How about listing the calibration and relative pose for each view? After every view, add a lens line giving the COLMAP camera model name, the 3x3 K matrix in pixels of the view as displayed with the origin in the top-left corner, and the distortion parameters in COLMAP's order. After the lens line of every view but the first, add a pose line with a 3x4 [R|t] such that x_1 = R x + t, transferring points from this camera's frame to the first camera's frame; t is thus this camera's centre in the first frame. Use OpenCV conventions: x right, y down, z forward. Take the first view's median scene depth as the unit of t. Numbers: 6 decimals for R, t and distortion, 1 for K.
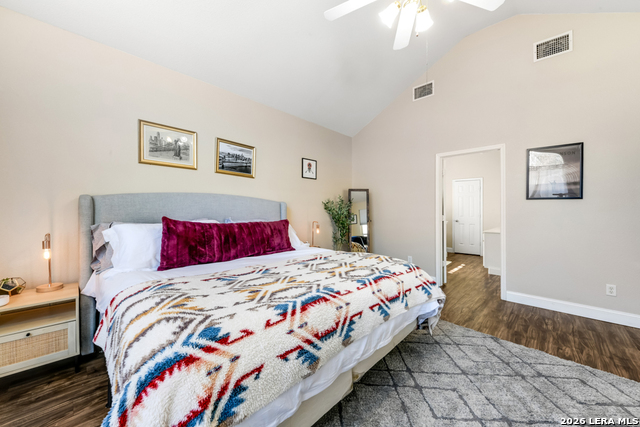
lens RADIAL K [[243.9, 0, 320.0], [0, 243.9, 213.5], [0, 0, 1]] dist [-0.000524, -0.000194]
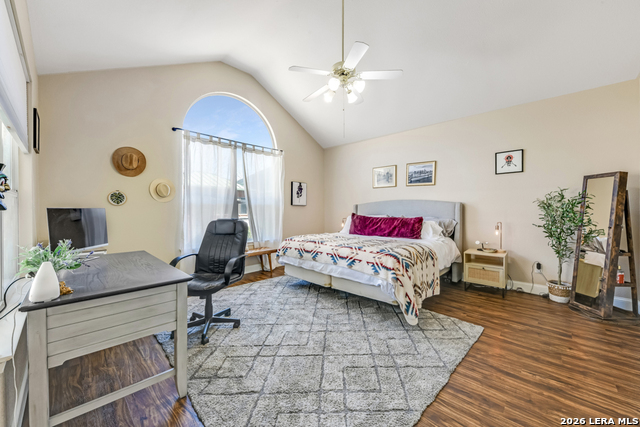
lens RADIAL K [[243.9, 0, 320.0], [0, 243.9, 213.5], [0, 0, 1]] dist [-0.000524, -0.000194]
pose [[-0.000551, 0.012913, -0.999916, 1.191574], [-0.005882, 0.999899, 0.012916, -0.006618], [0.999983, 0.005888, -0.000475, 0.451057]]
